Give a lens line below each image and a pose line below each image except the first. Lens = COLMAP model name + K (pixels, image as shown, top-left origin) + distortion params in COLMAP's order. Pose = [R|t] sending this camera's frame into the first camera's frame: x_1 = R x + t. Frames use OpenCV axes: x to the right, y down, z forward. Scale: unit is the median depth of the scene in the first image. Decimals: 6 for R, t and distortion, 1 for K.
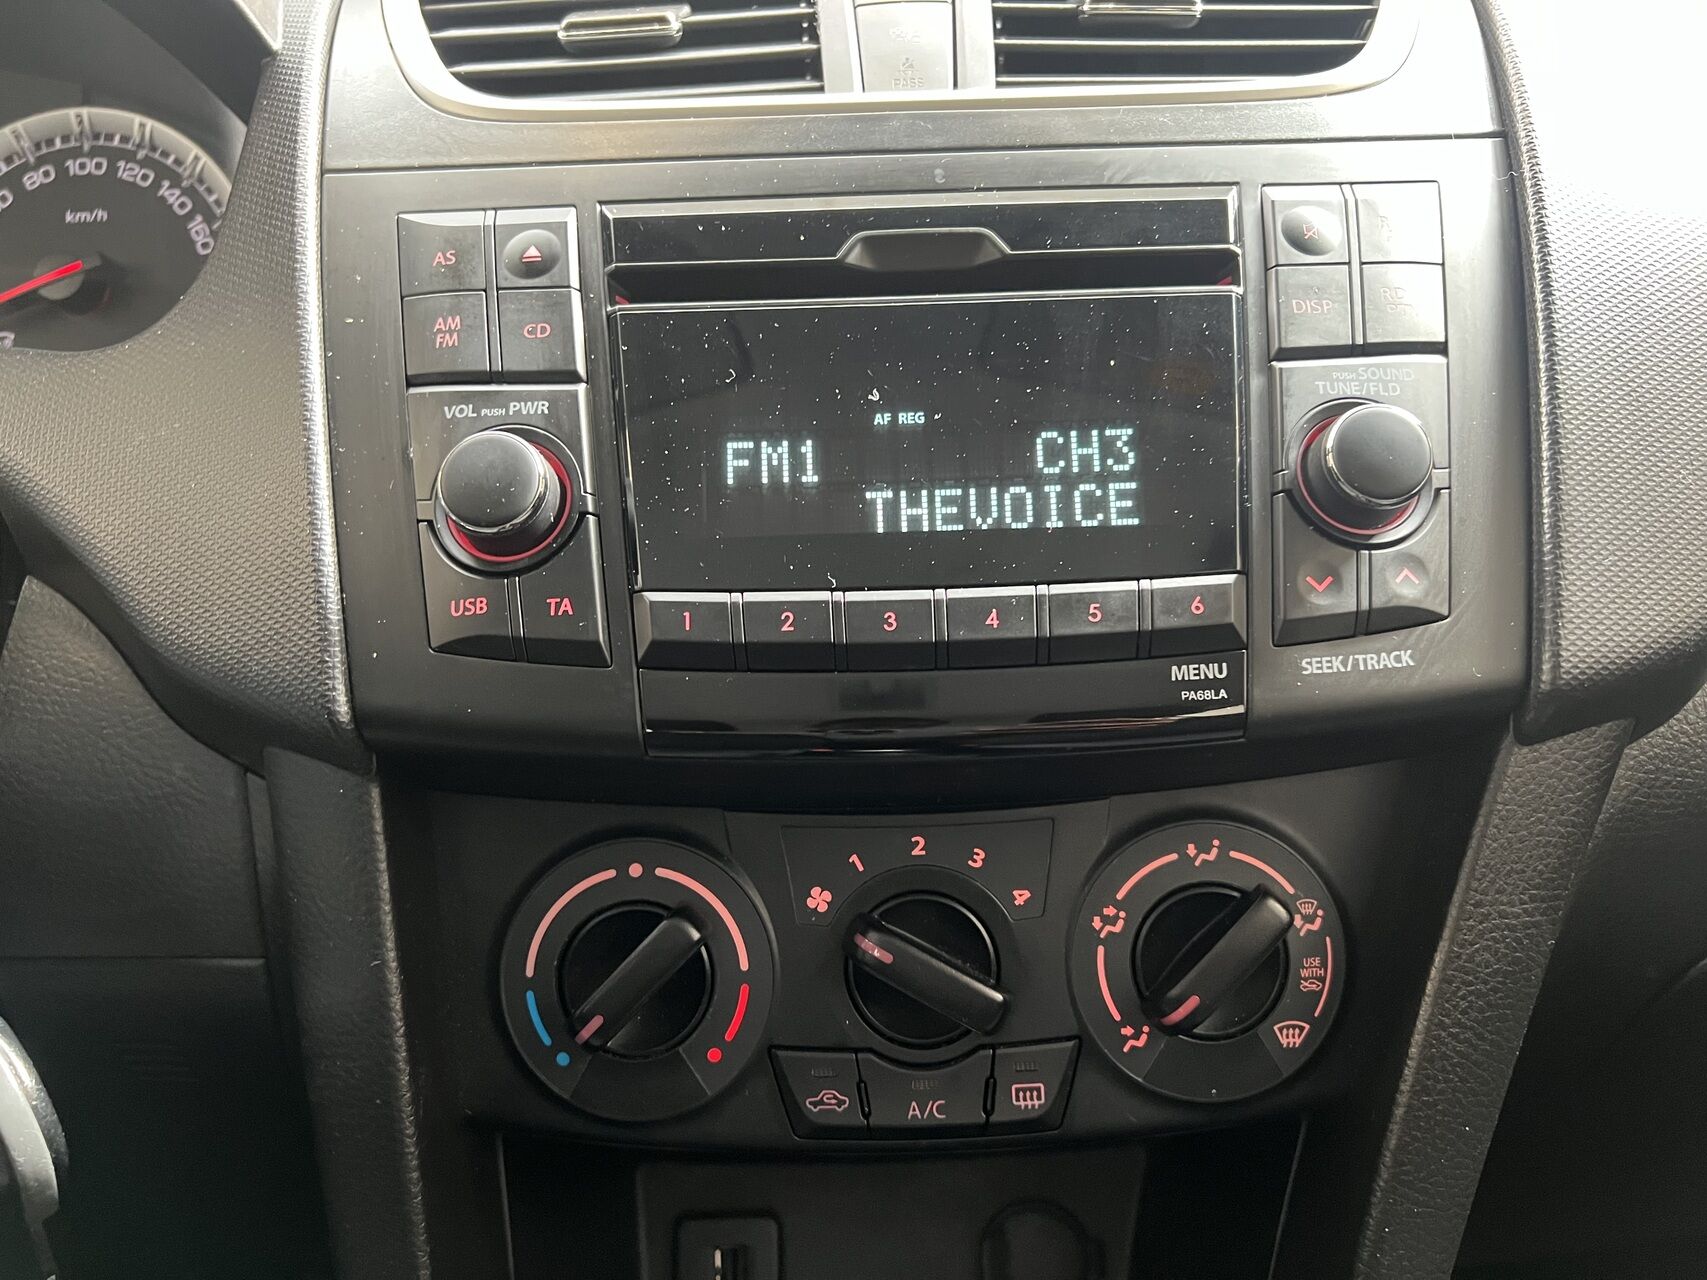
lens RADIAL K [[1318.0, 0, 858.3], [0, 1318.0, 637.3], [0, 0, 1]] dist [0.023064, -0.021553]
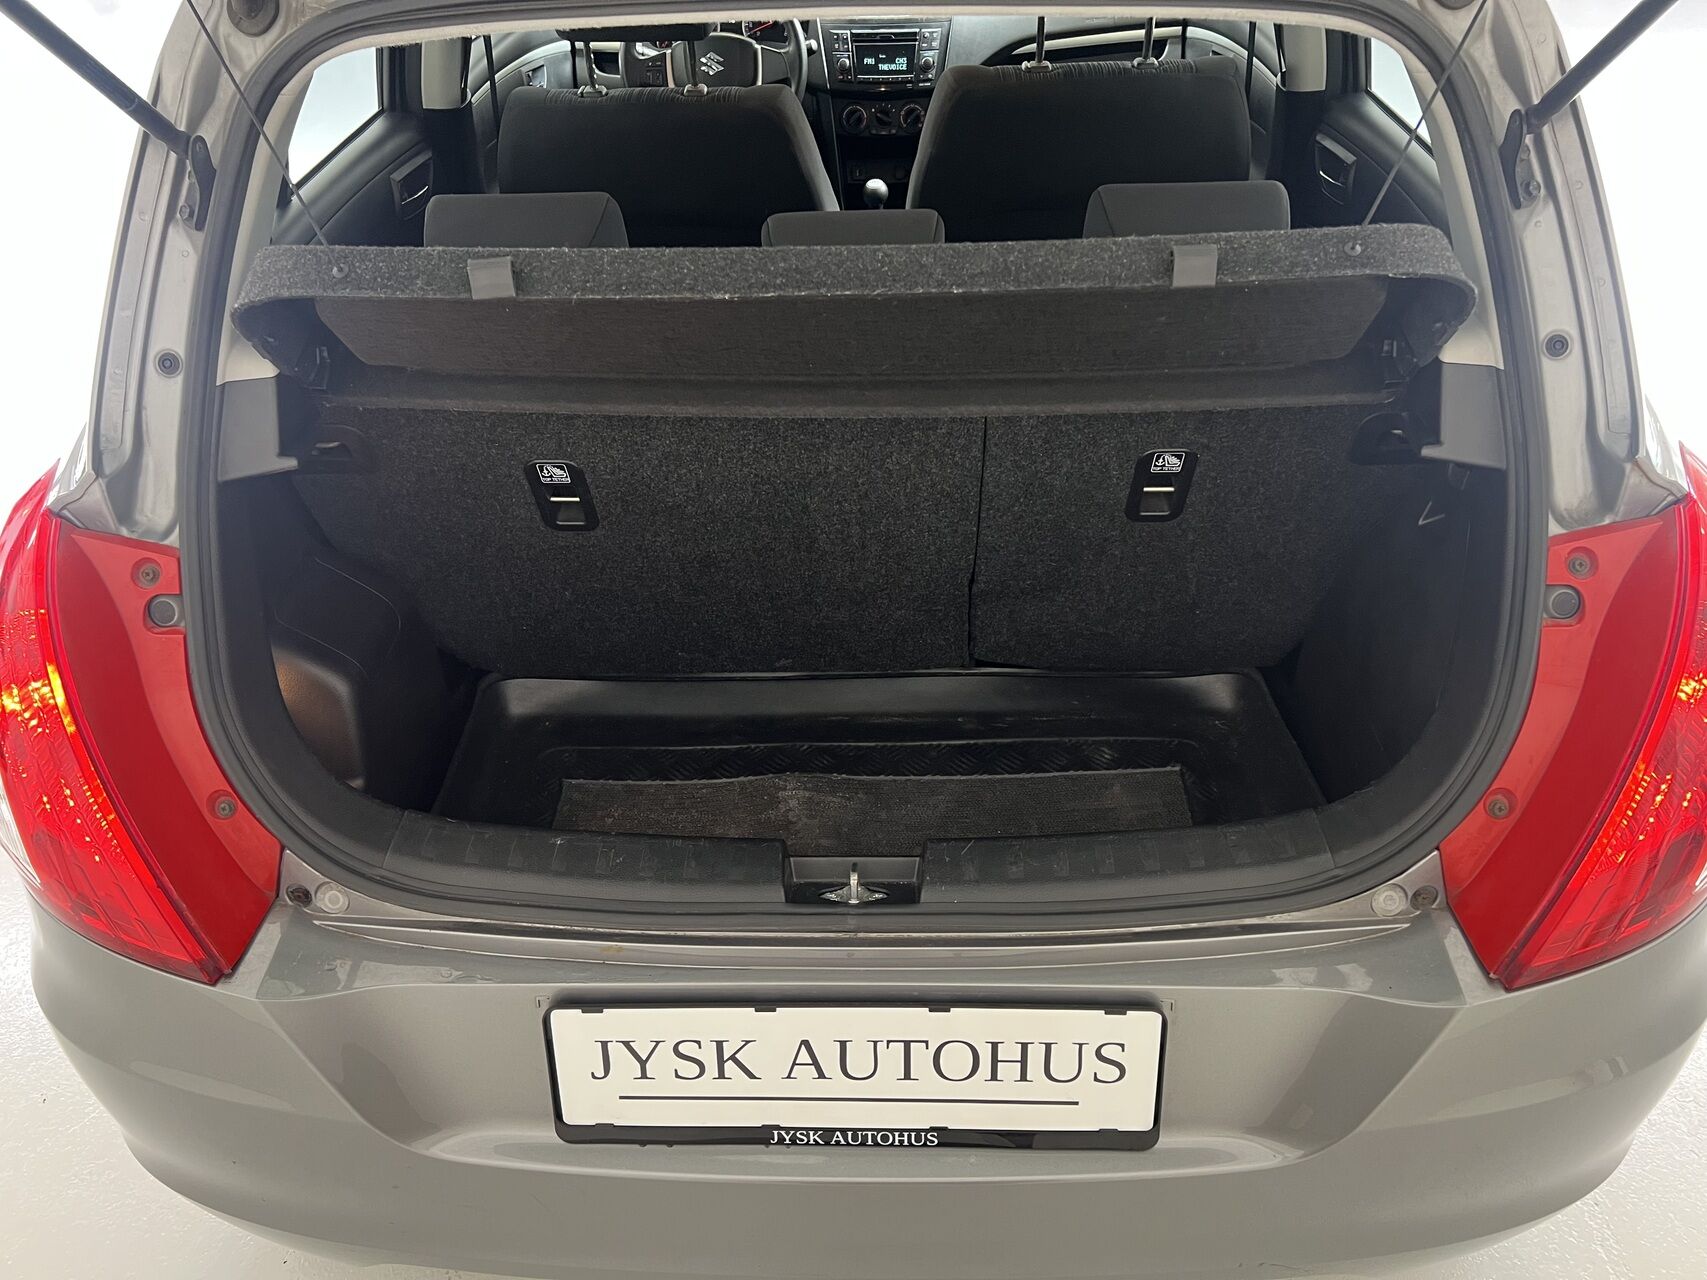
lens RADIAL K [[1318.0, 0, 849.4], [0, 1318.0, 650.7], [0, 0, 1]] dist [0.023064, -0.021553]
pose [[0.999481, 0.026799, -0.017854, 0.078823], [-0.017741, 0.920976, 0.389215, 0.079163], [0.026873, -0.388697, 0.920974, -9.833517]]
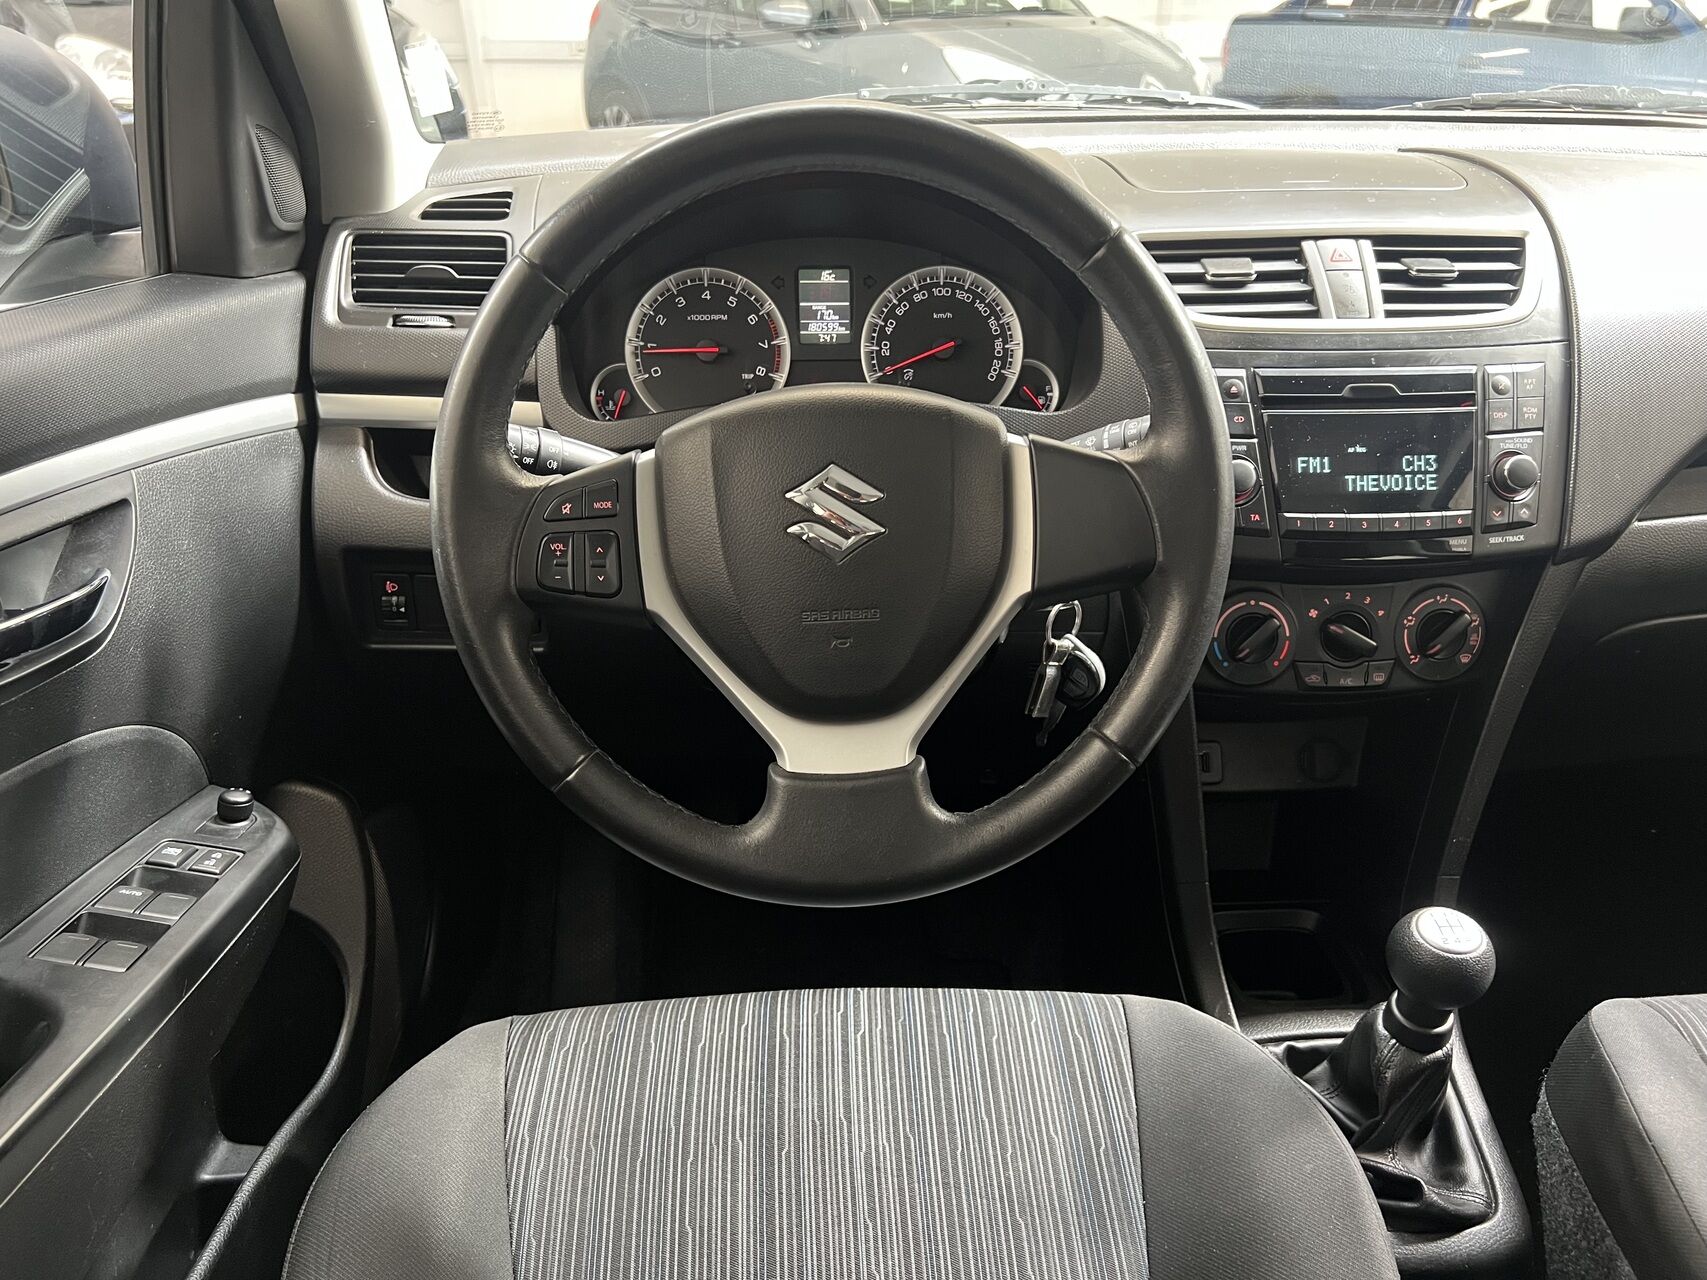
lens RADIAL K [[1318.0, 0, 852.5], [0, 1318.0, 653.7], [0, 0, 1]] dist [0.023064, -0.021553]
pose [[0.998830, 0.010798, 0.047135, -1.224935], [-0.019705, 0.981035, 0.192826, -0.268374], [-0.044158, -0.193529, 0.980100, -1.915486]]
